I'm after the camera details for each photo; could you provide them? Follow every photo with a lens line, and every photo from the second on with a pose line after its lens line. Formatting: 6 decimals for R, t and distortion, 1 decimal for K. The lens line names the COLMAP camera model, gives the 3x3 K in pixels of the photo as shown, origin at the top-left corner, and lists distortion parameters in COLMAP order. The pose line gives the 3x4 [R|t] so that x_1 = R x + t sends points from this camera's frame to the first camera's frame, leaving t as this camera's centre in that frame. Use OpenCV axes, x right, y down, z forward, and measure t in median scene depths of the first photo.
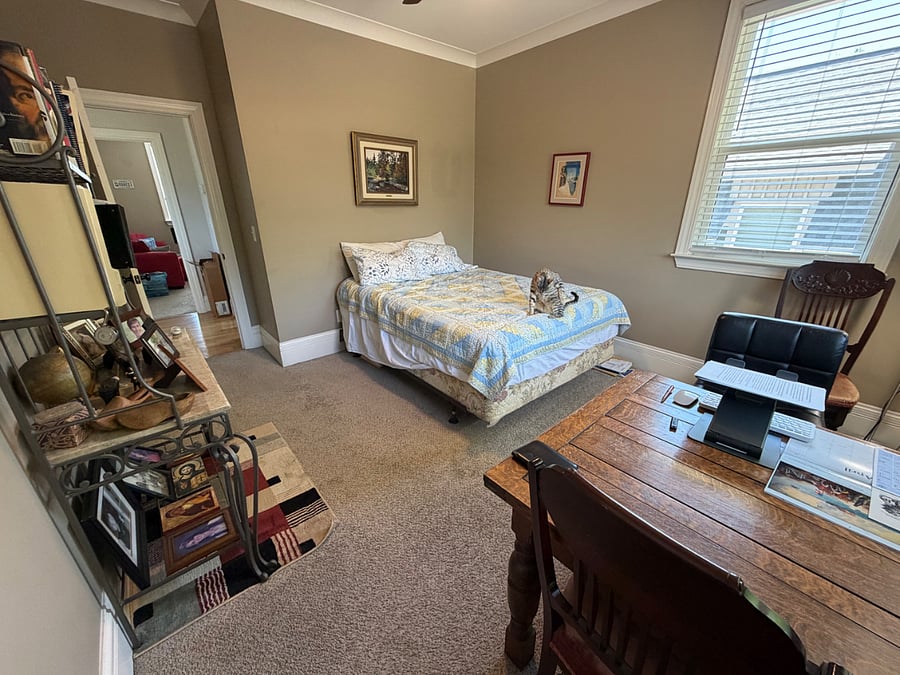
lens RADIAL K [[357.8, 0, 450.0], [0, 357.8, 337.5], [0, 0, 1]] dist [0.000372, -0.000046]
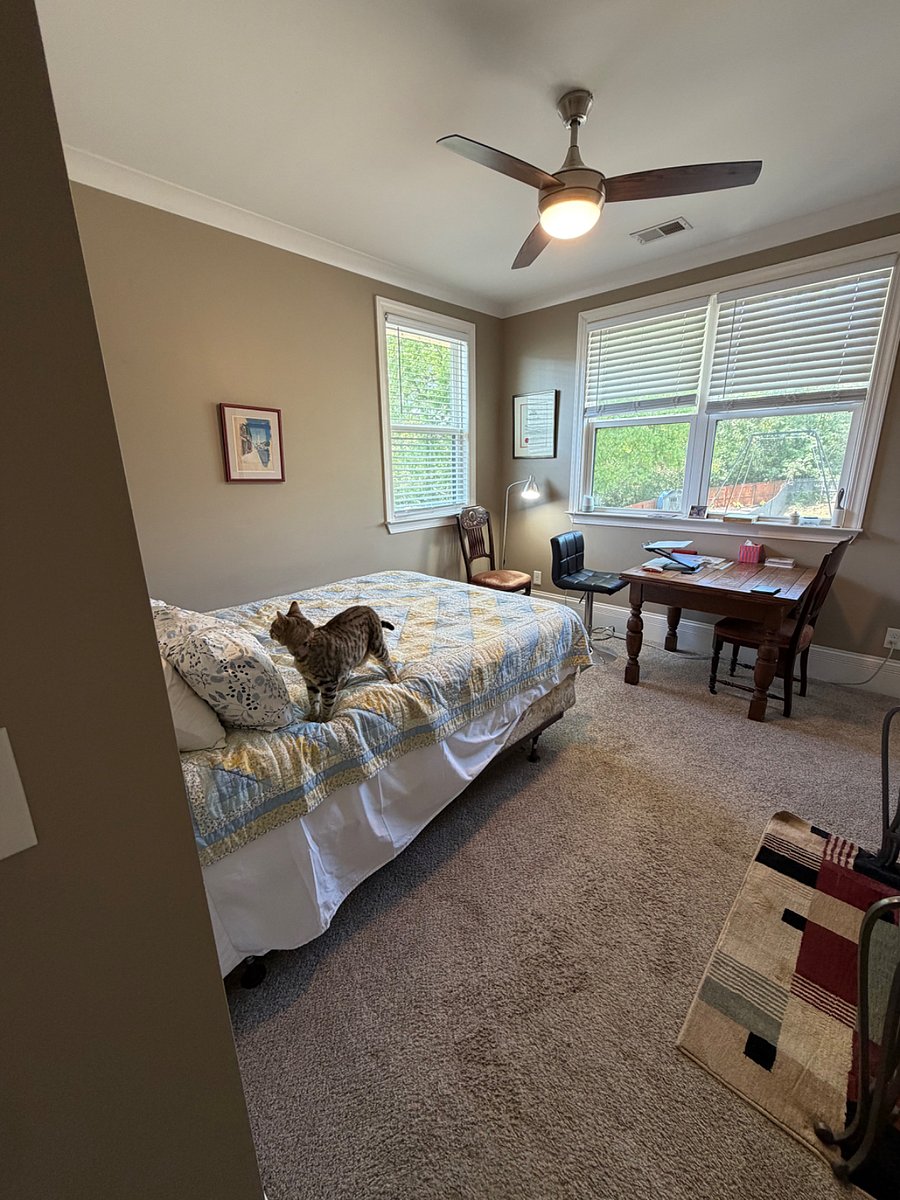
lens RADIAL K [[477.0, 0, 443.3], [0, 477.0, 591.1], [0, 0, 1]] dist [0.000372, -0.000046]
pose [[-0.097688, -0.249576, 0.963415, -0.648358], [0.376003, 0.887041, 0.267917, -0.316316], [-0.921455, 0.388420, 0.007188, 0.803930]]
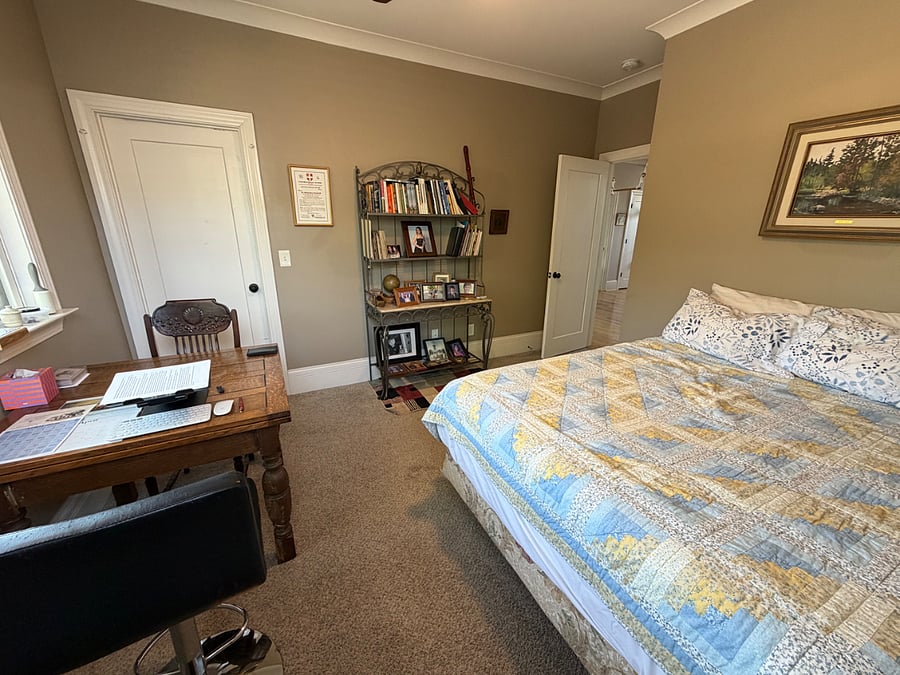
lens RADIAL K [[357.8, 0, 450.0], [0, 357.8, 337.5], [0, 0, 1]] dist [0.000372, -0.000046]
pose [[-0.240444, 0.294210, -0.925001, 0.565094], [-0.355637, 0.859990, 0.365977, -0.257166], [0.903166, 0.416962, -0.102148, 0.655981]]
